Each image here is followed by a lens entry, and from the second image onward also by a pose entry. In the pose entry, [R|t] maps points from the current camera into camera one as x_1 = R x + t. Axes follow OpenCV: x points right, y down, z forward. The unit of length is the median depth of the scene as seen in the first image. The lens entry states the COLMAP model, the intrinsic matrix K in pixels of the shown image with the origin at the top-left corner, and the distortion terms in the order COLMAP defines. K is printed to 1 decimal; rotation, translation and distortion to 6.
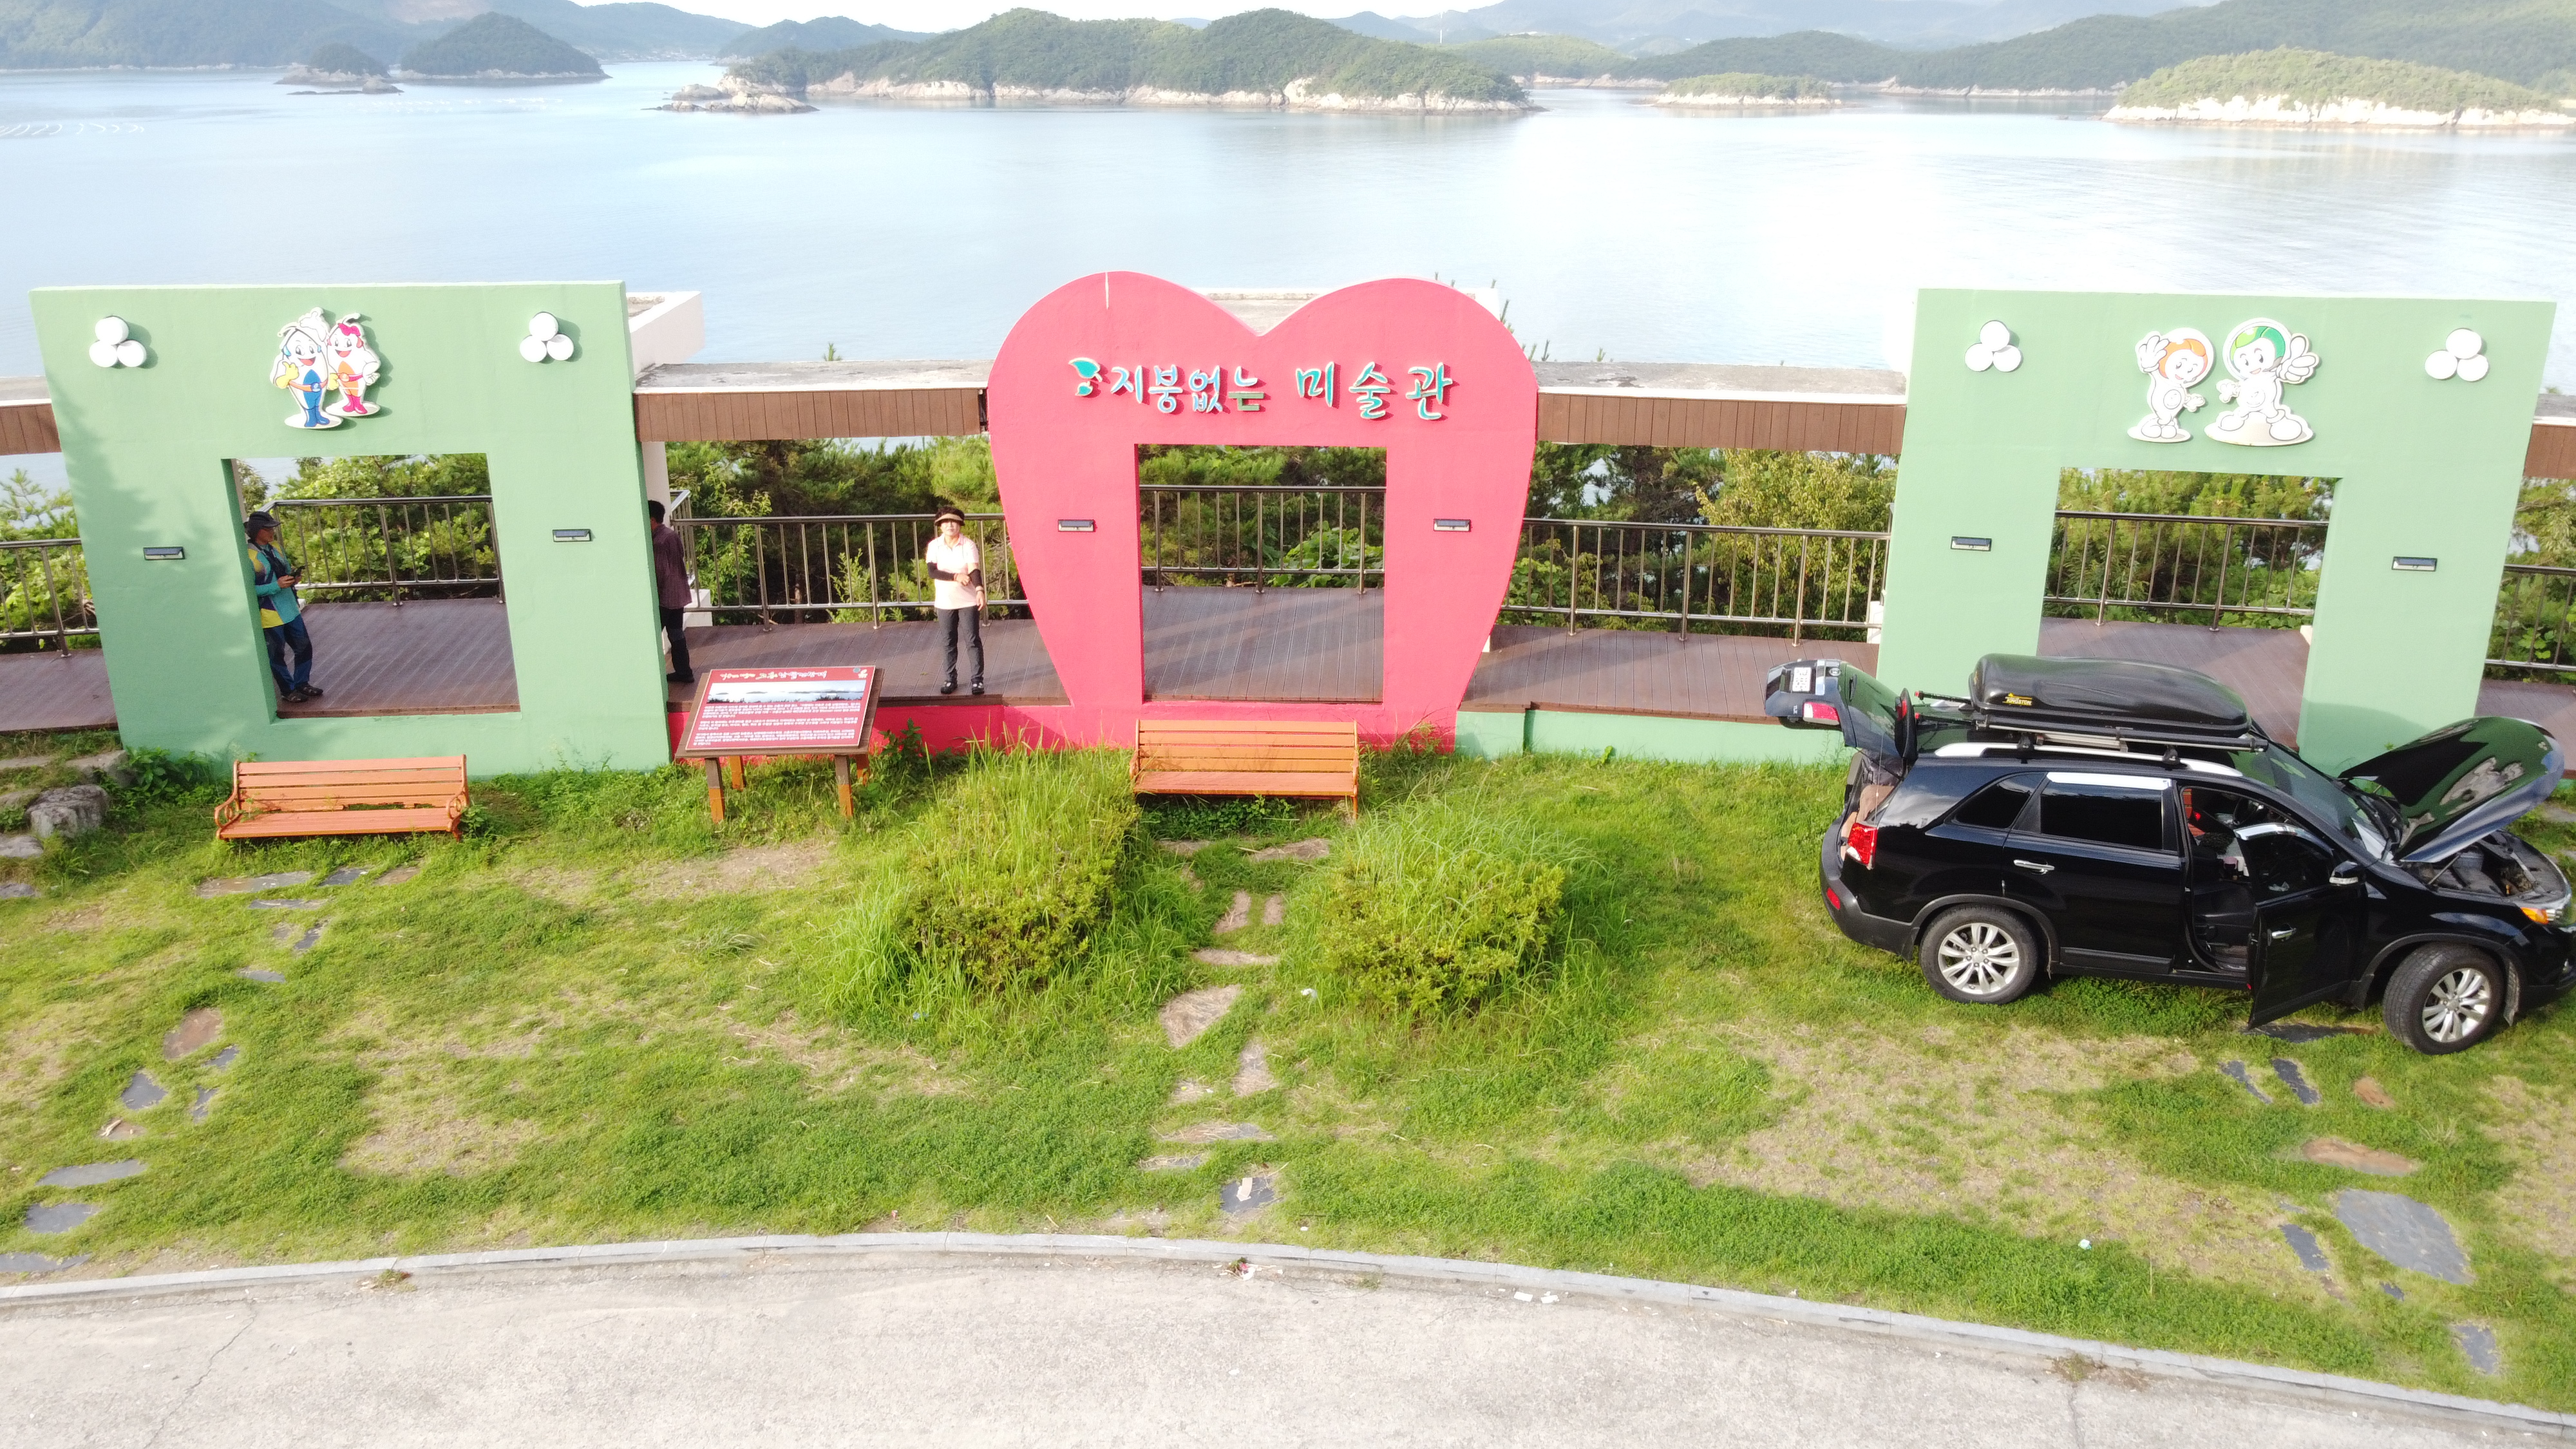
lens RADIAL K [[1875.2, 0, 1291.0], [0, 1875.2, 724.0], [0, 0, 1]] dist [0.000246, -0.000395]
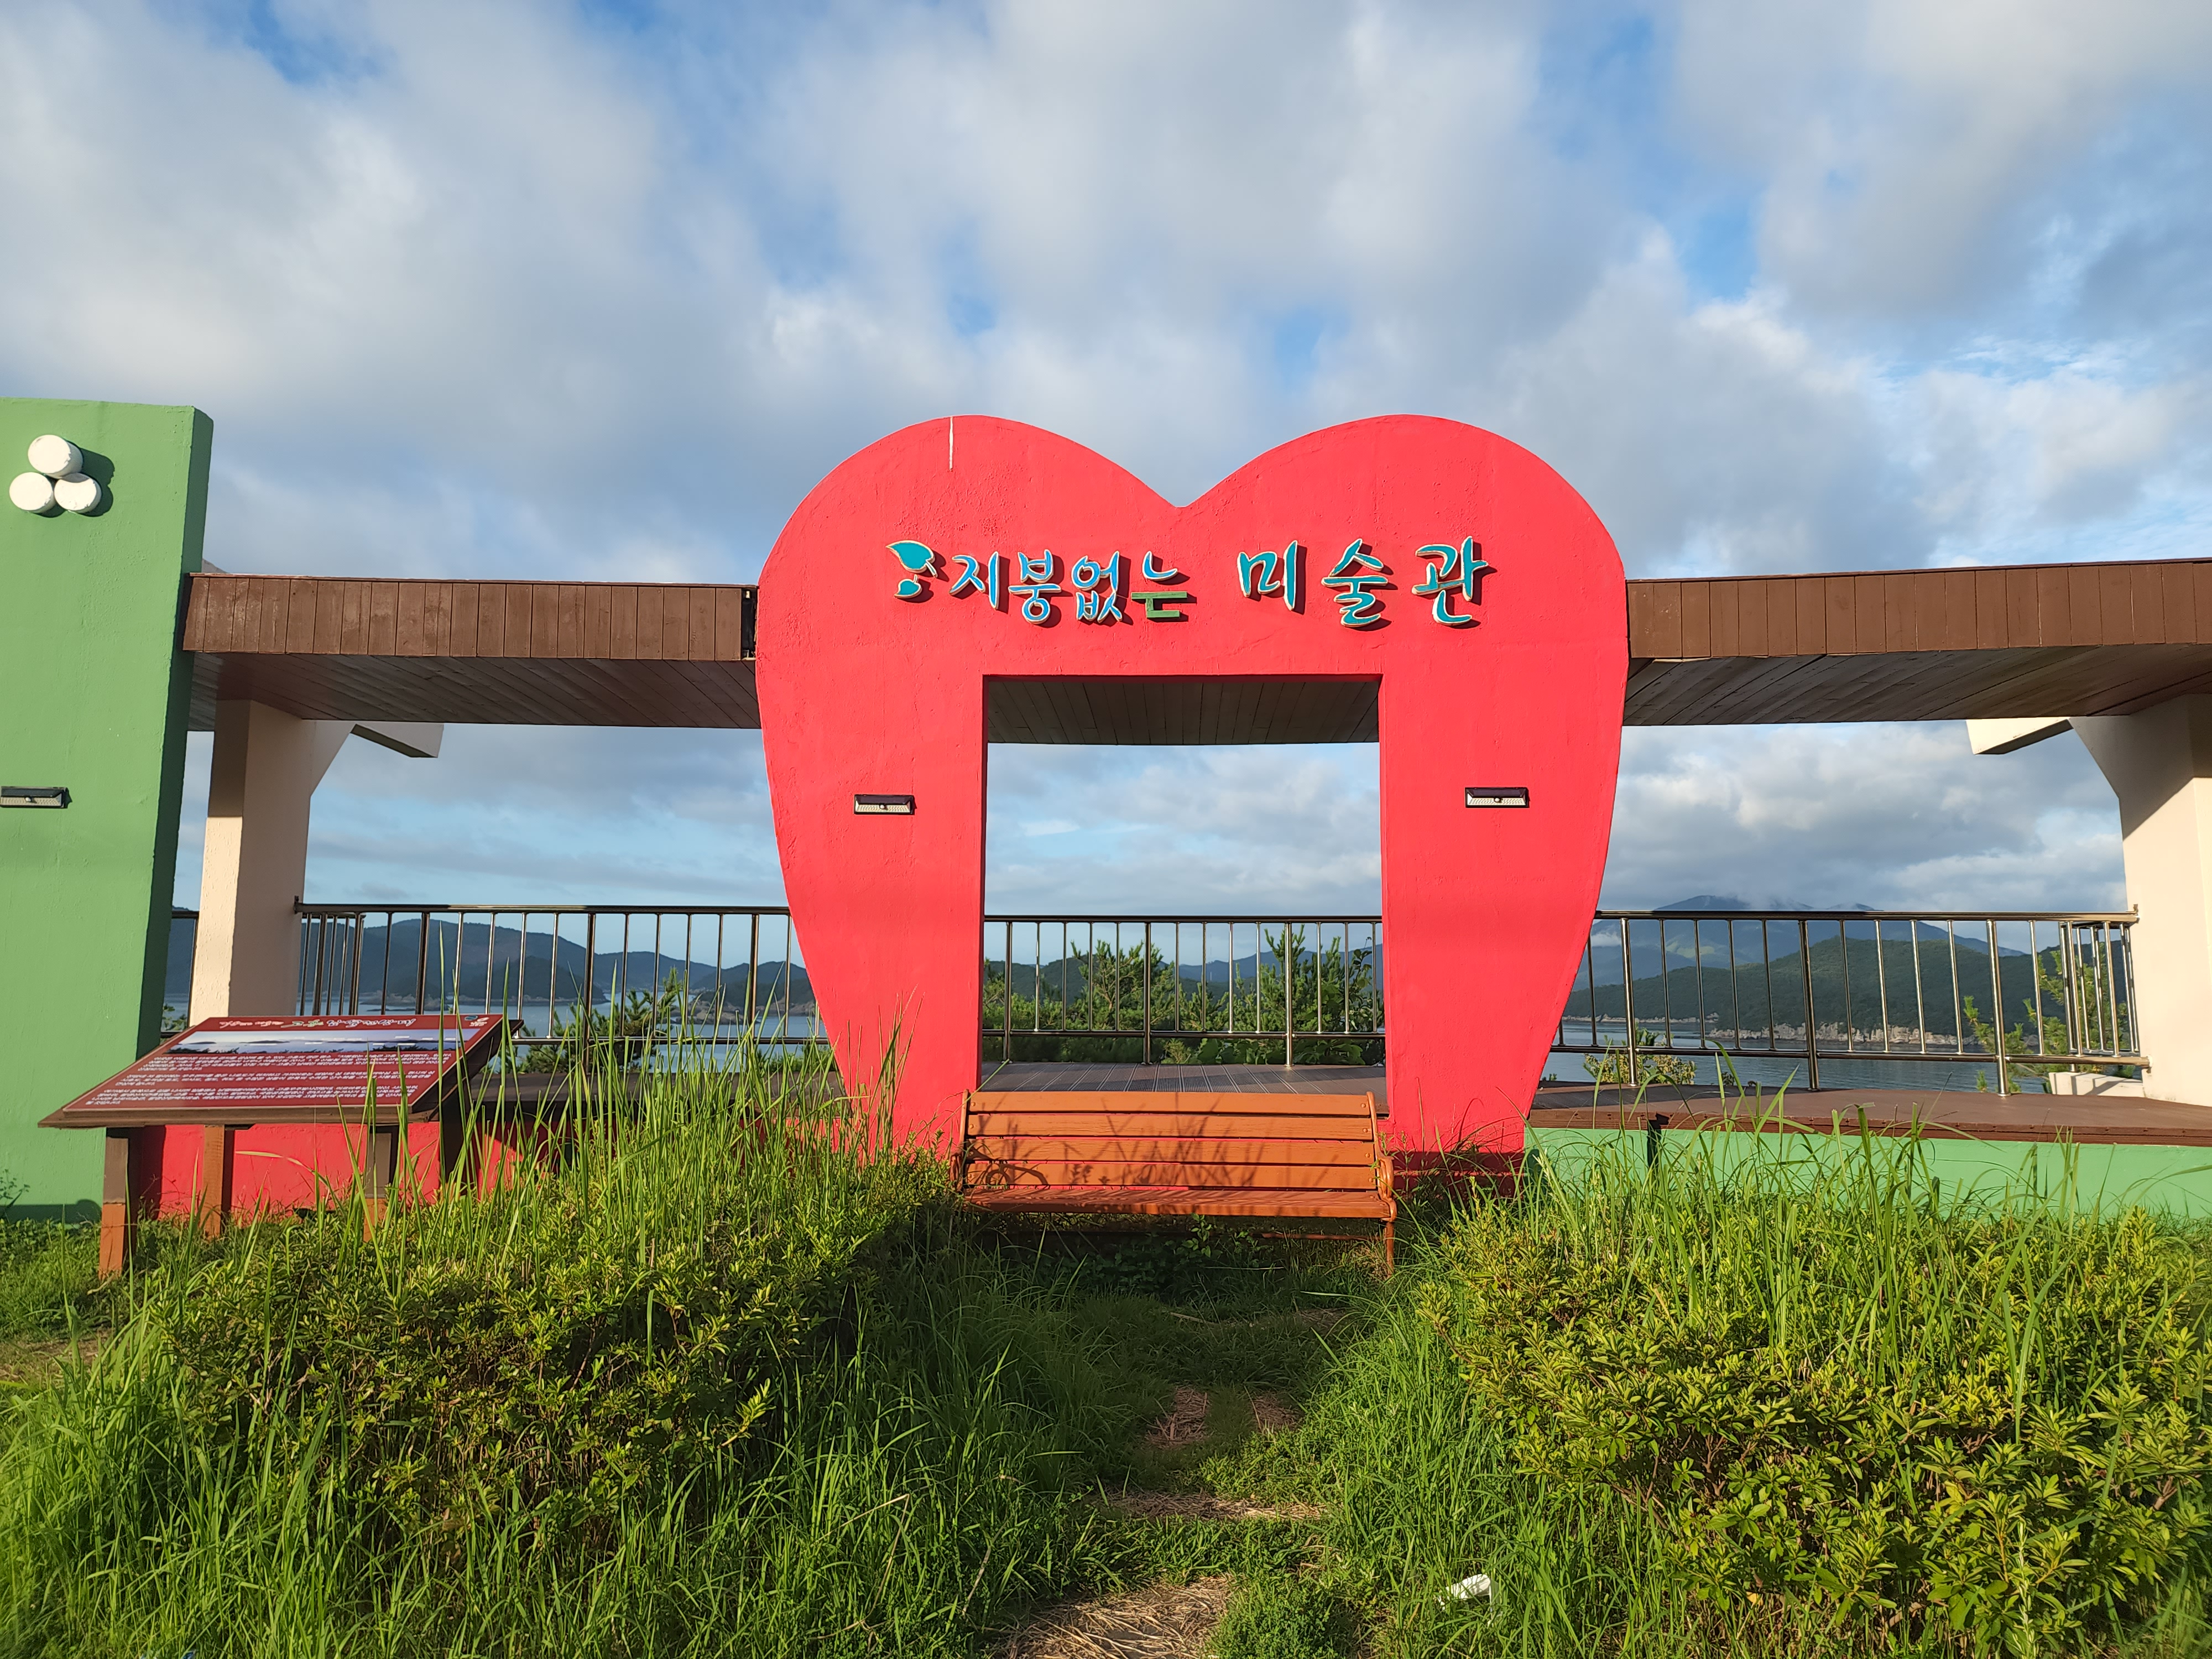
lens RADIAL K [[1425.3, 0, 1082.0], [0, 1425.3, 821.4], [0, 0, 1]] dist [0.102041, -0.064499]
pose [[0.999844, 0.006404, -0.016483, -0.041989], [-0.012933, 0.900506, -0.434650, 0.108855], [0.012060, 0.434795, 0.900449, 0.595477]]
